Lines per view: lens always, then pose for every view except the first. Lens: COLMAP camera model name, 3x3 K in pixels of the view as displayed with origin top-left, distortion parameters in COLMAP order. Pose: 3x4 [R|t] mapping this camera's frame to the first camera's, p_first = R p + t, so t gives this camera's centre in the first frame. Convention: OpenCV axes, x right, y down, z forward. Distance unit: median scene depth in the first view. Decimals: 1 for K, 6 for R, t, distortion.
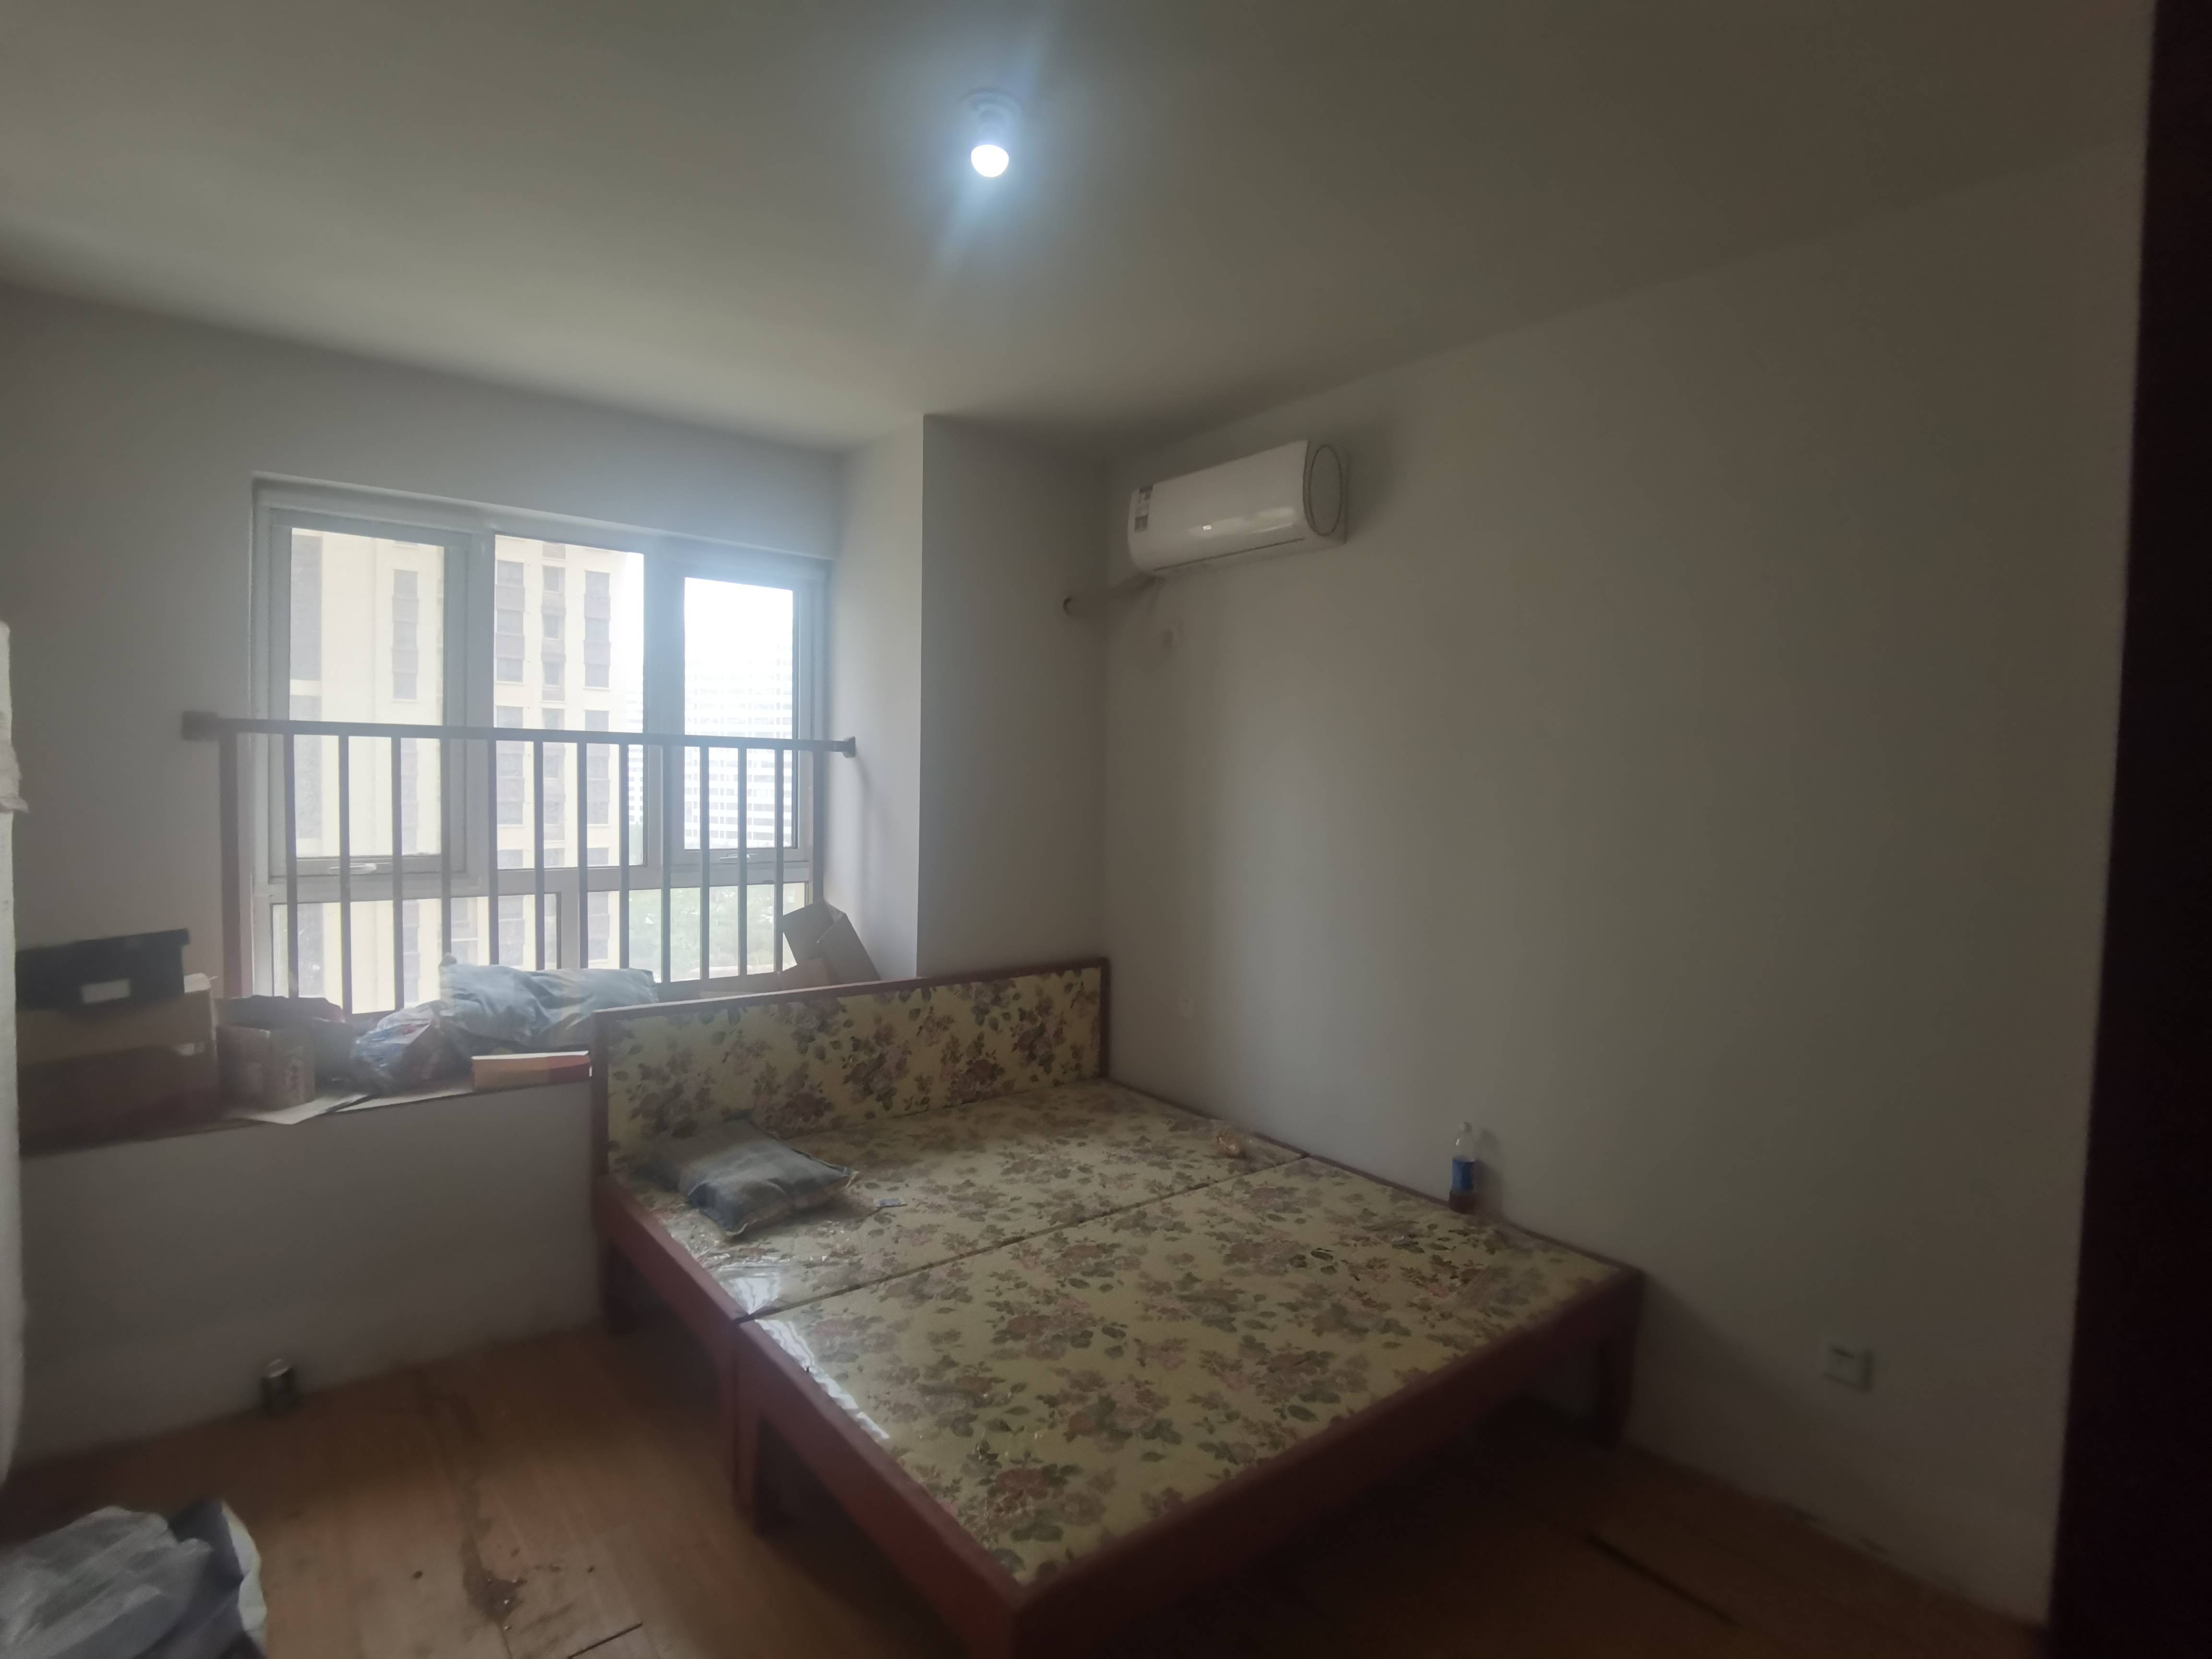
lens RADIAL K [[1111.6, 0, 1106.0], [0, 1111.6, 829.5], [0, 0, 1]] dist [-0.002992, -0.000426]
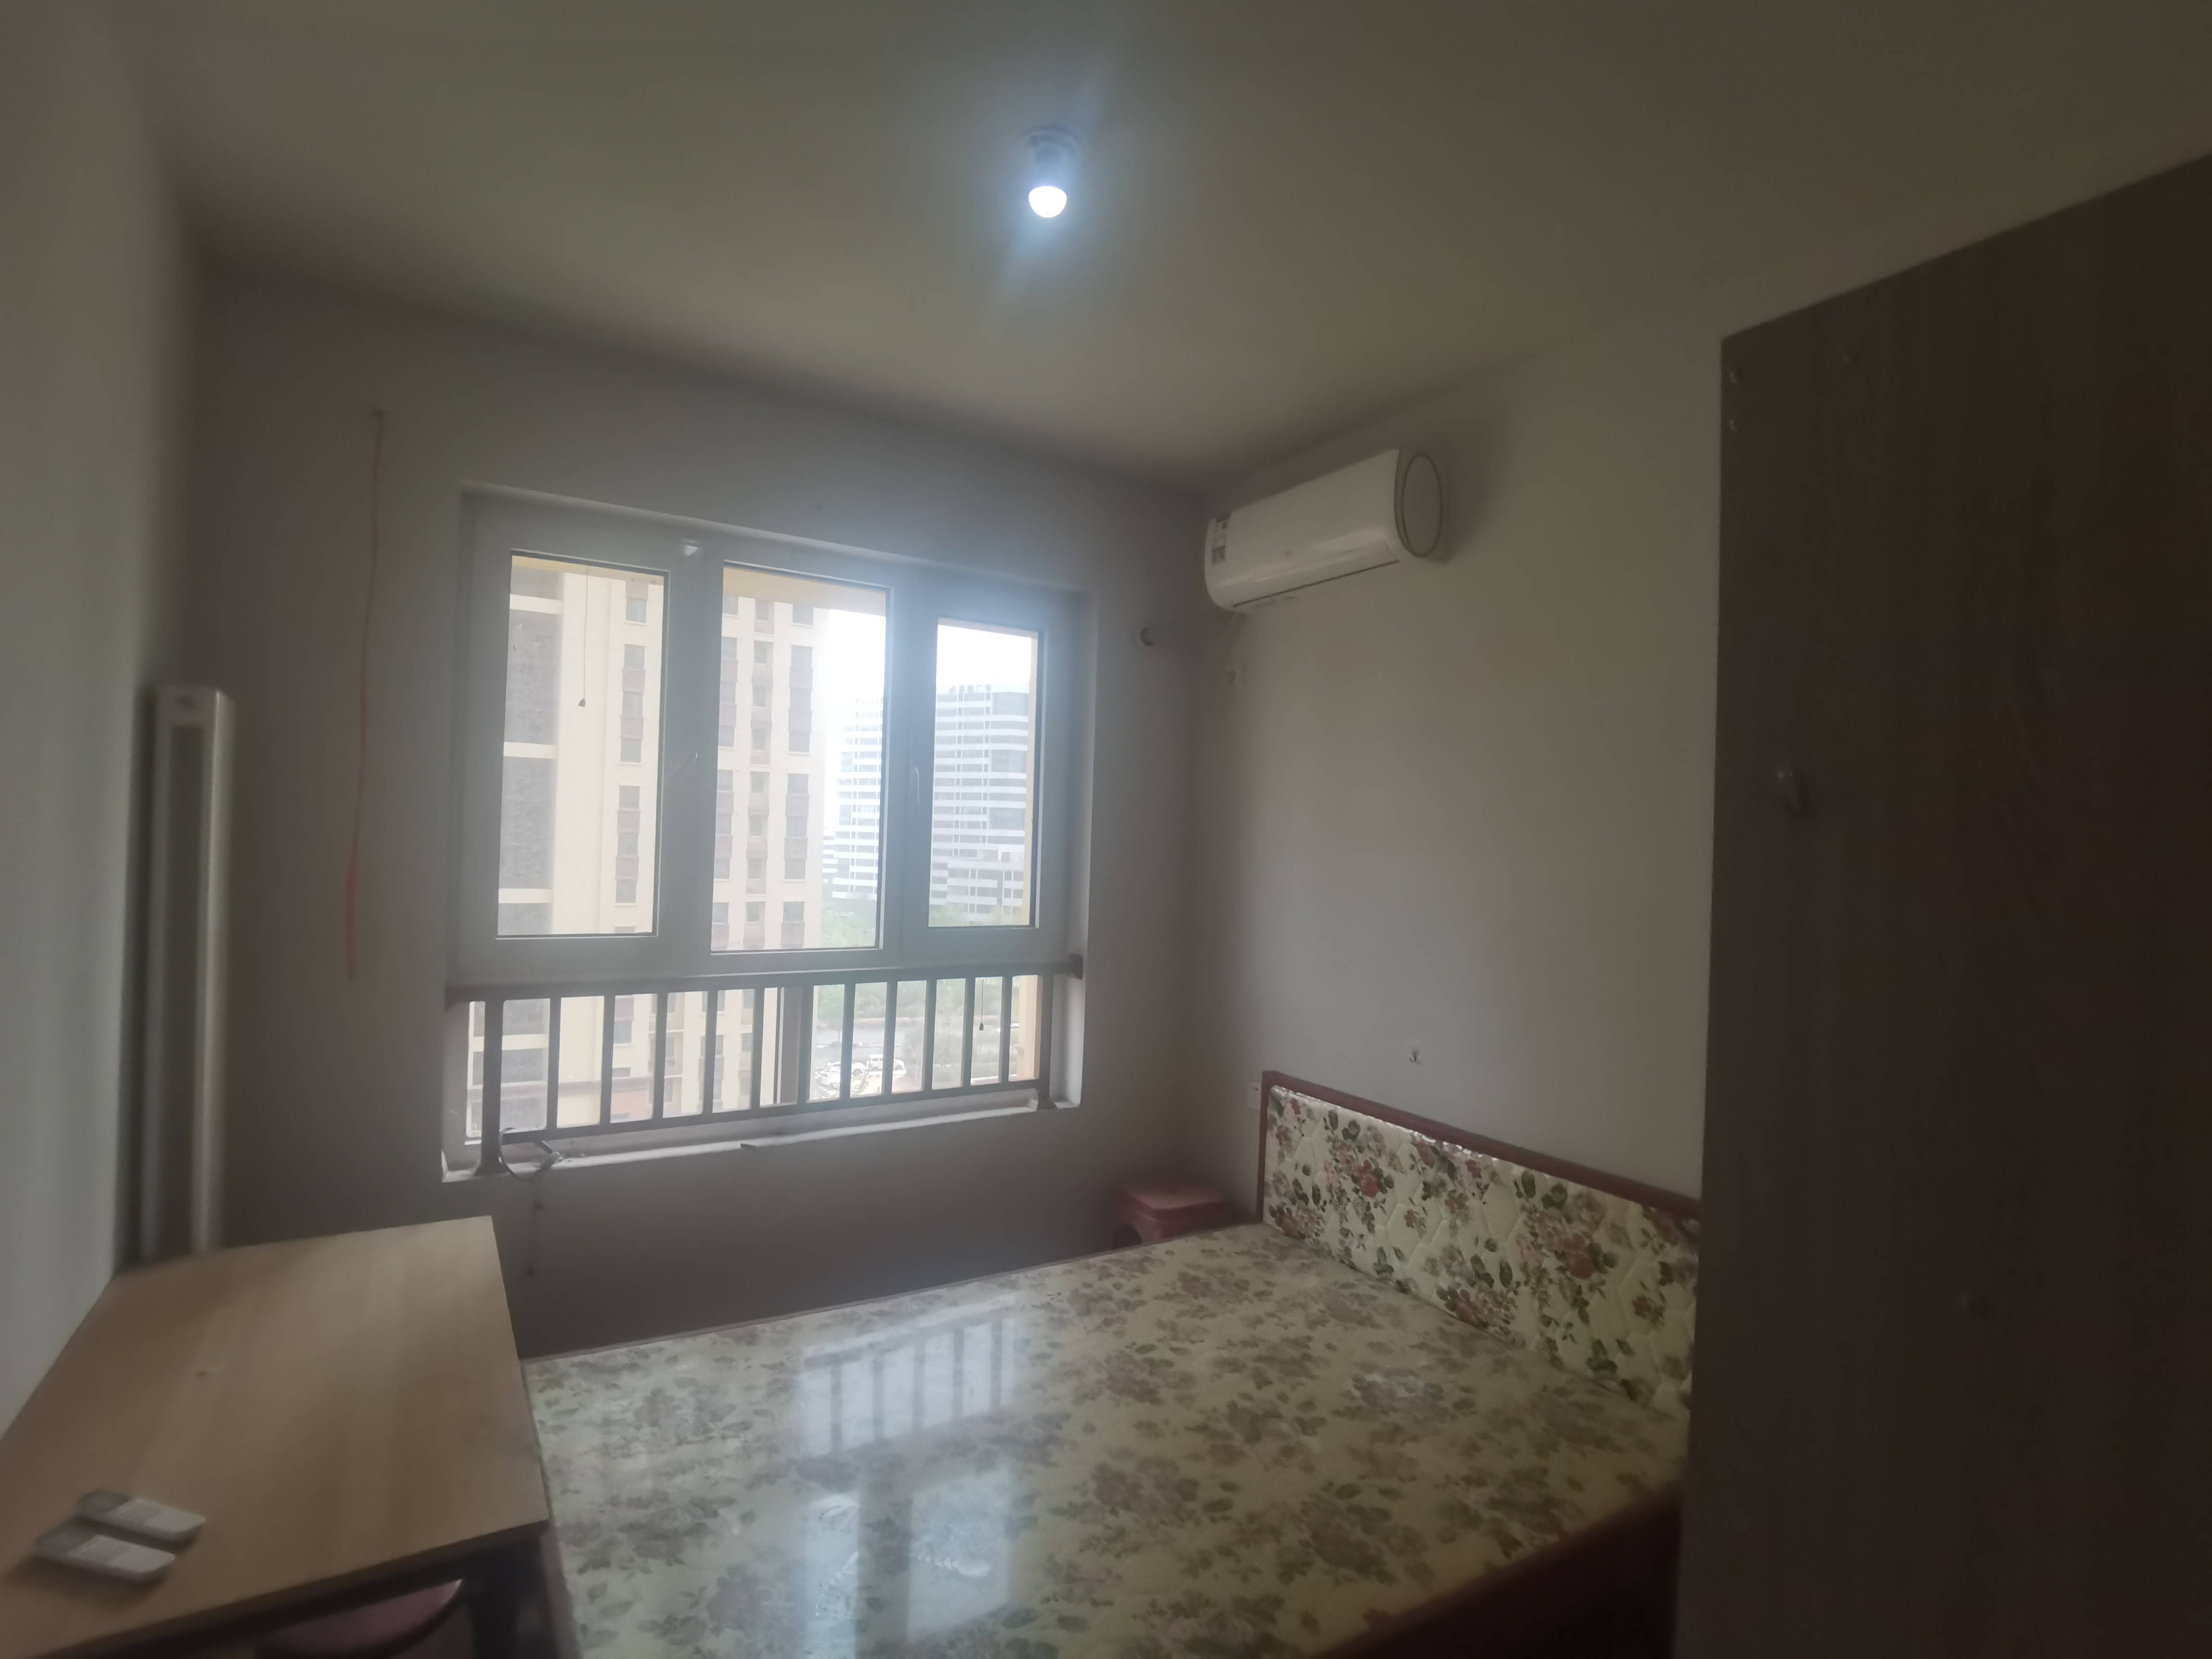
lens RADIAL K [[1111.6, 0, 1106.0], [0, 1111.6, 829.5], [0, 0, 1]] dist [-0.002992, -0.000426]
pose [[0.987750, 0.009390, -0.155764, -0.114672], [-0.018327, 0.998260, -0.056039, -0.018643], [0.154967, 0.058207, 0.986203, 0.184602]]
